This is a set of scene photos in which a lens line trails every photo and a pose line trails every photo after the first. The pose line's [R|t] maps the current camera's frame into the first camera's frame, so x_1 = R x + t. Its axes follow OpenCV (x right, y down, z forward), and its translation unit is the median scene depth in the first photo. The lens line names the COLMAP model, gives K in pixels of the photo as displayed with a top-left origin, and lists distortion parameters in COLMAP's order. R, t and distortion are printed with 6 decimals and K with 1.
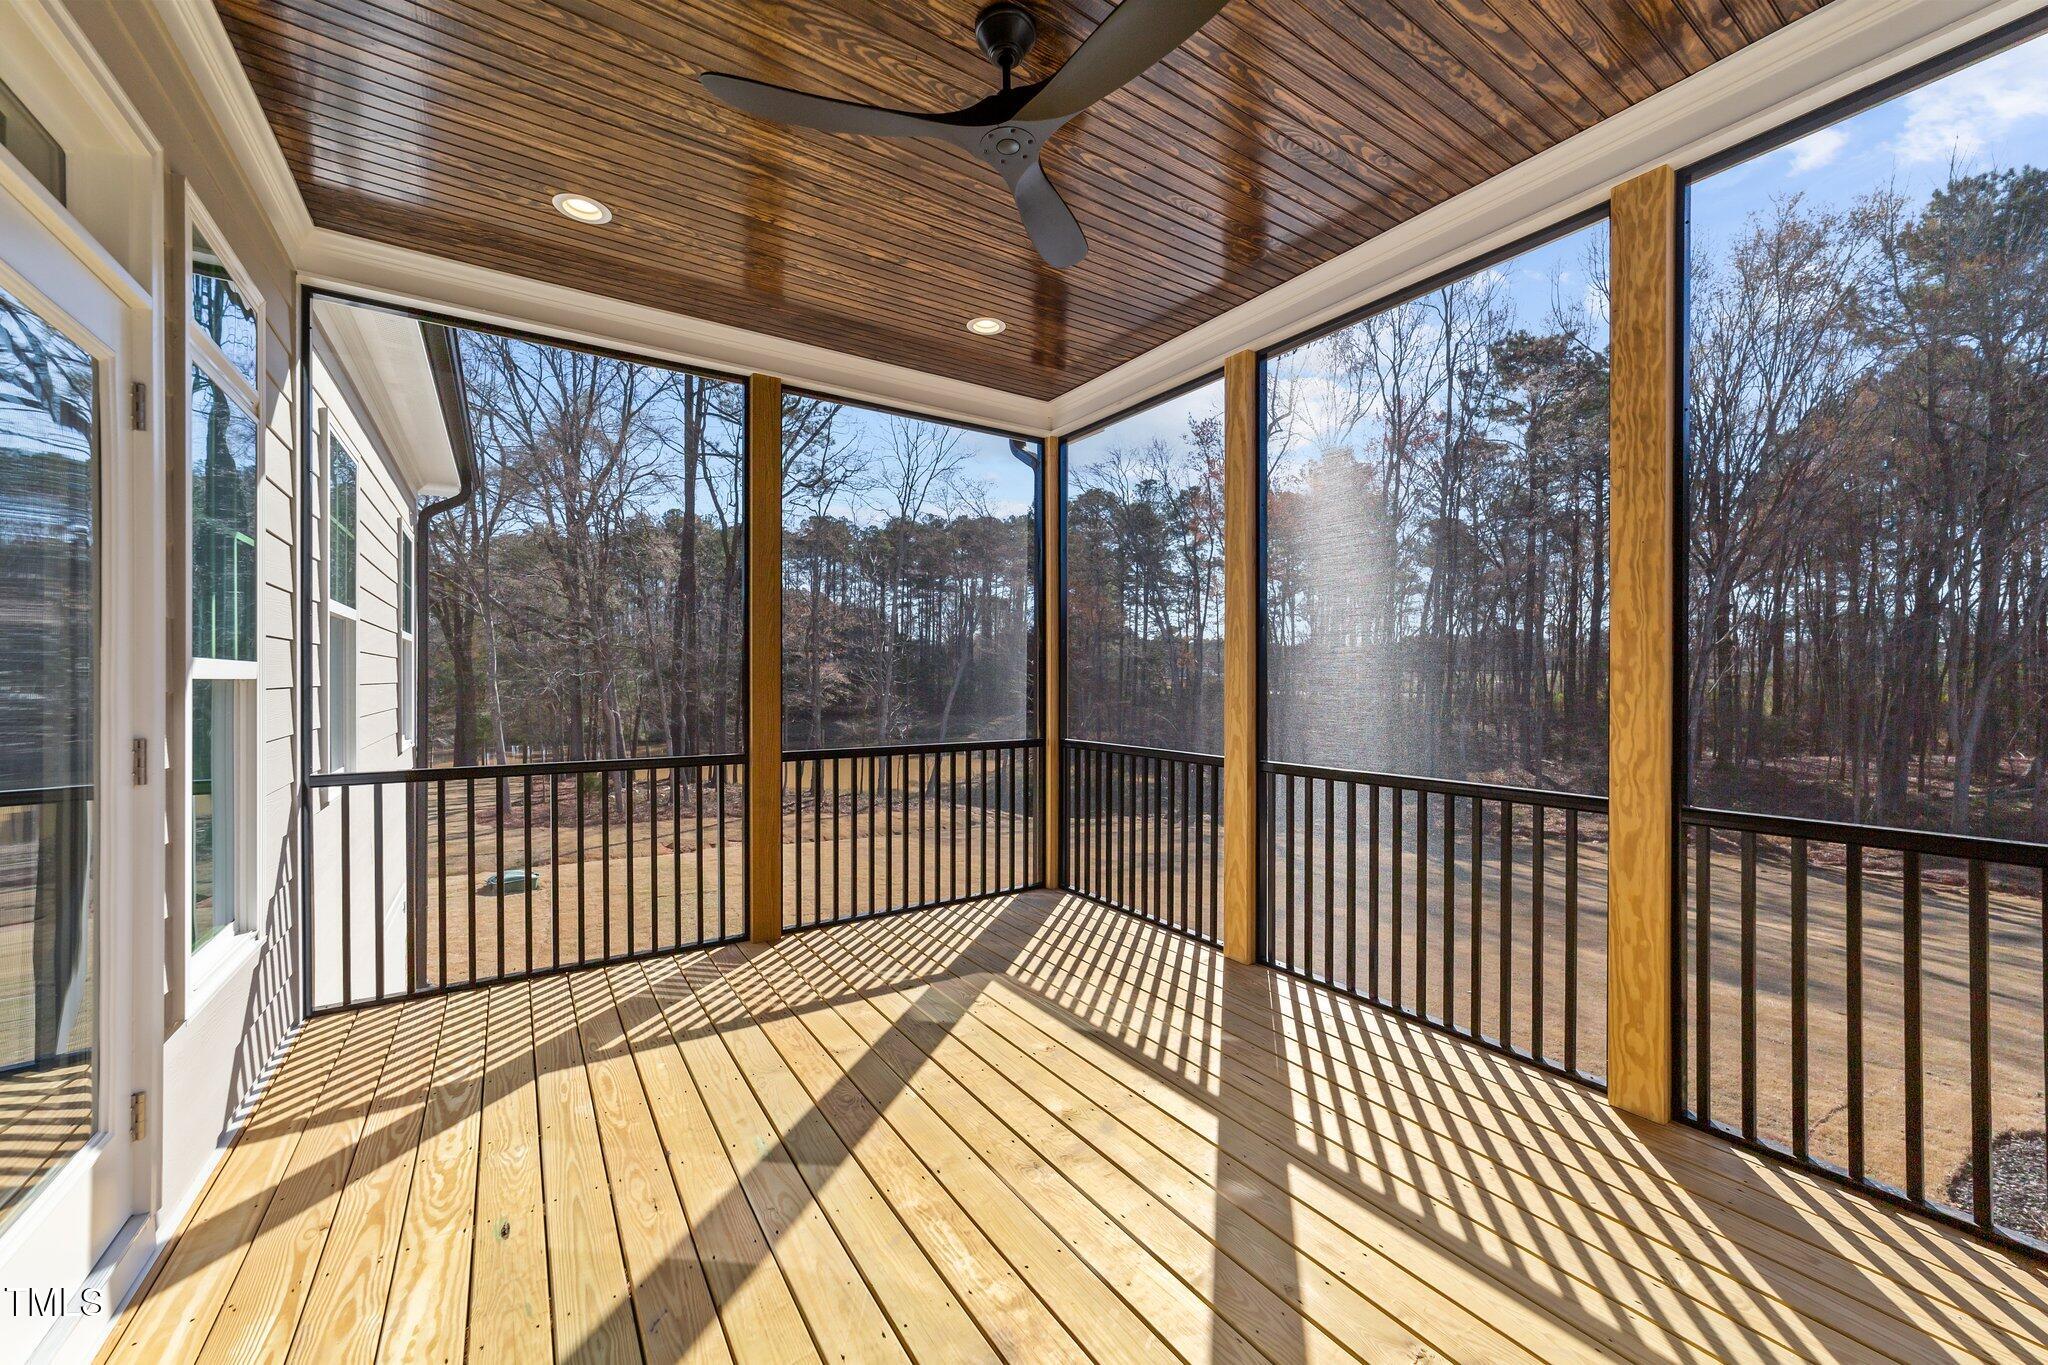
lens RADIAL K [[783.3, 0, 1031.3], [0, 783.3, 681.4], [0, 0, 1]] dist [-0.014905, 0.006256]
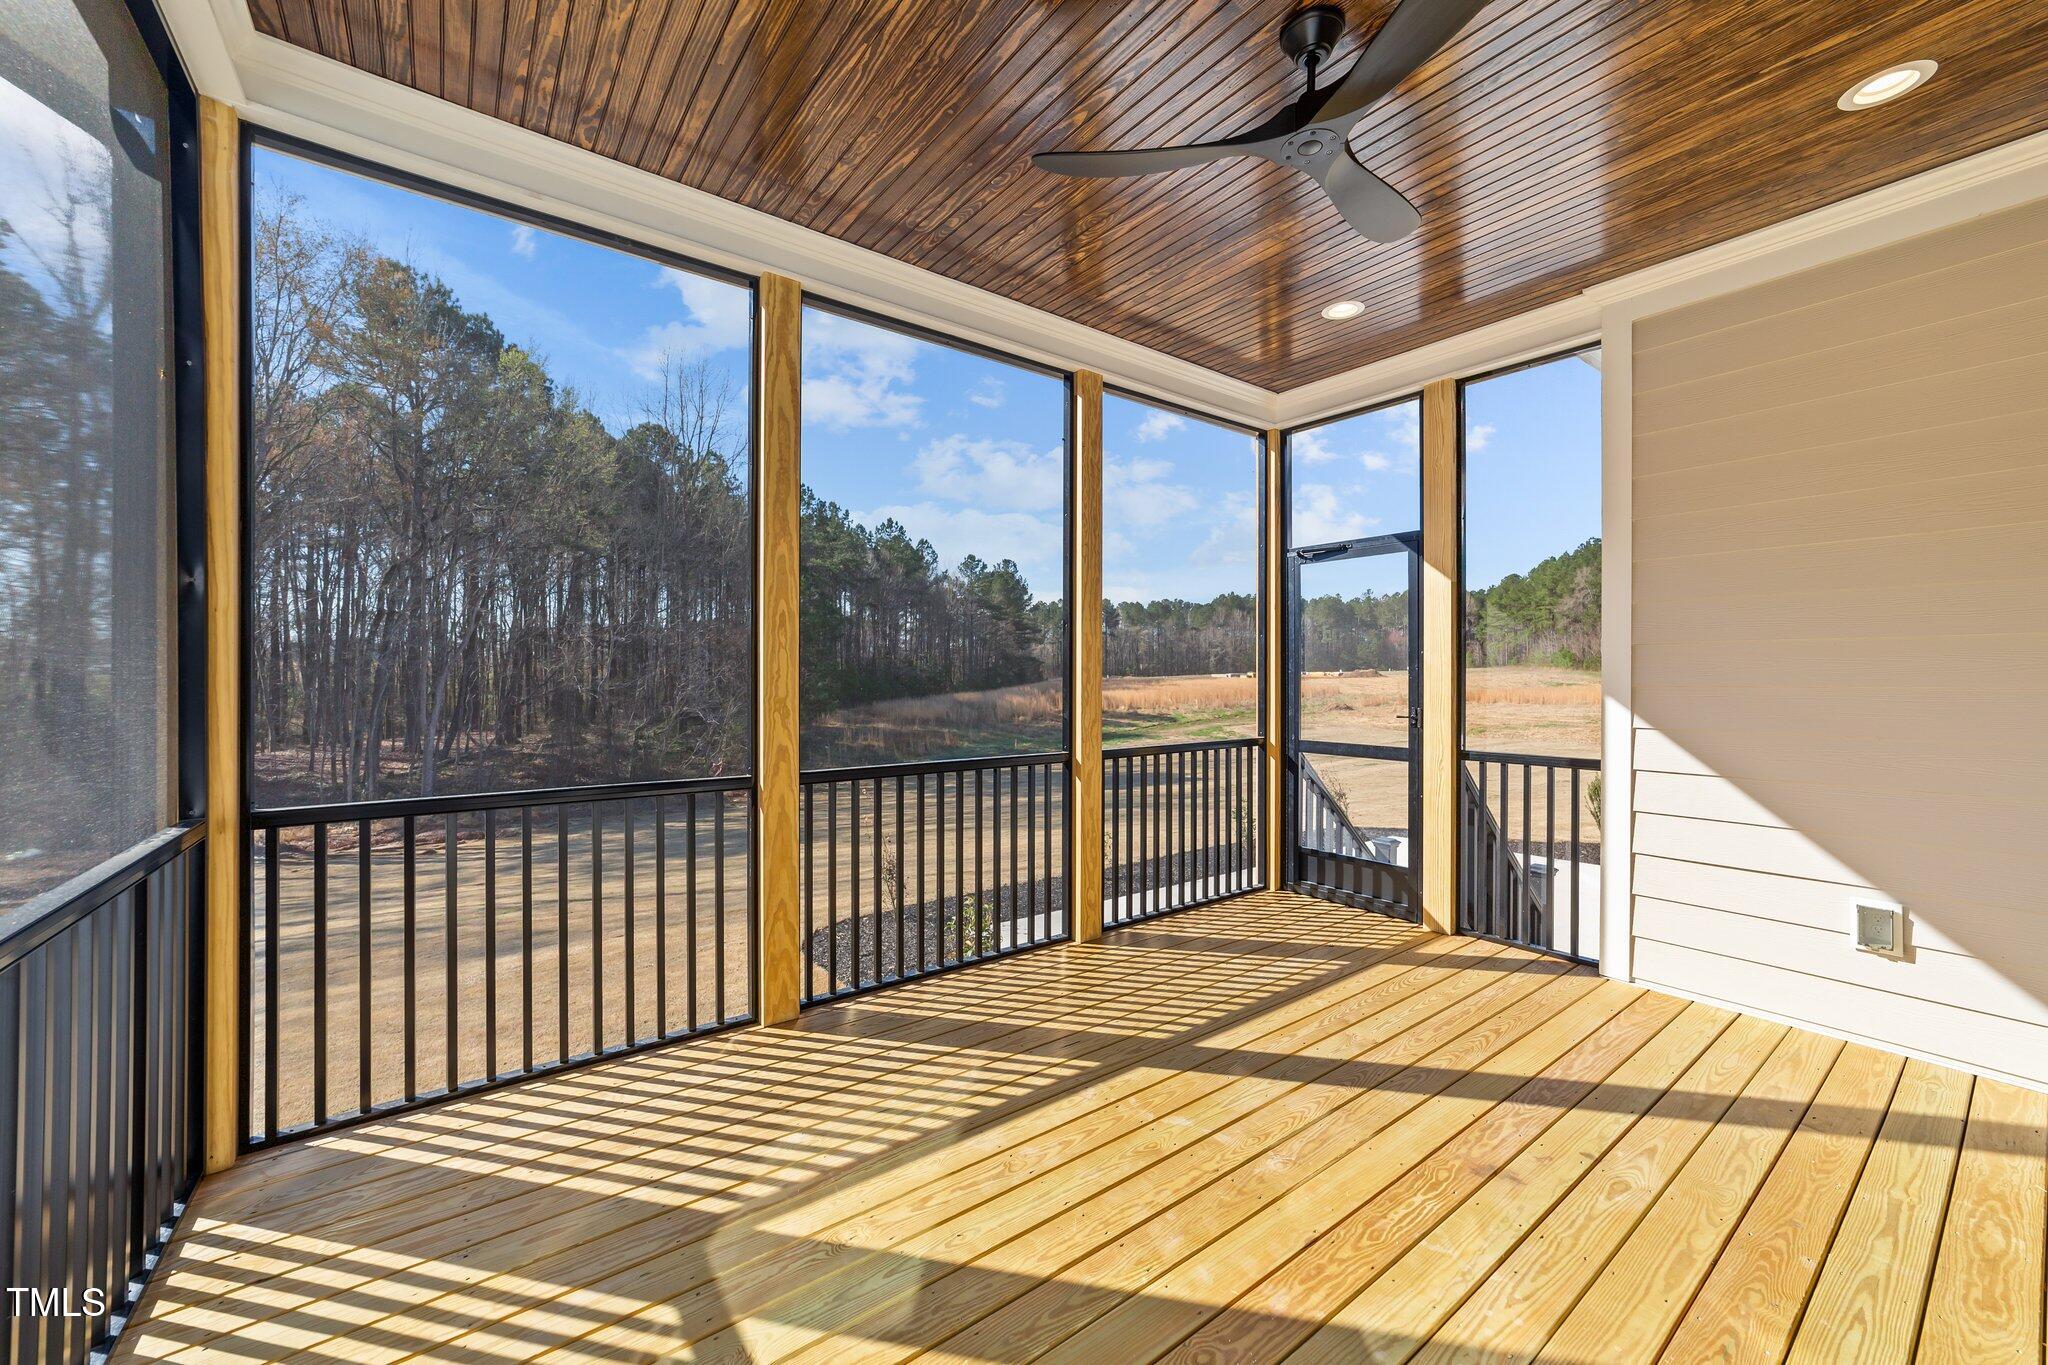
lens RADIAL K [[774.7, 0, 990.1], [0, 774.7, 722.0], [0, 0, 1]] dist [-0.012801, 0.005942]
pose [[-0.033749, -0.056004, 0.997860, -0.546507], [0.001289, 0.998425, 0.056079, -0.010713], [-0.999429, 0.003179, -0.033624, 0.787907]]
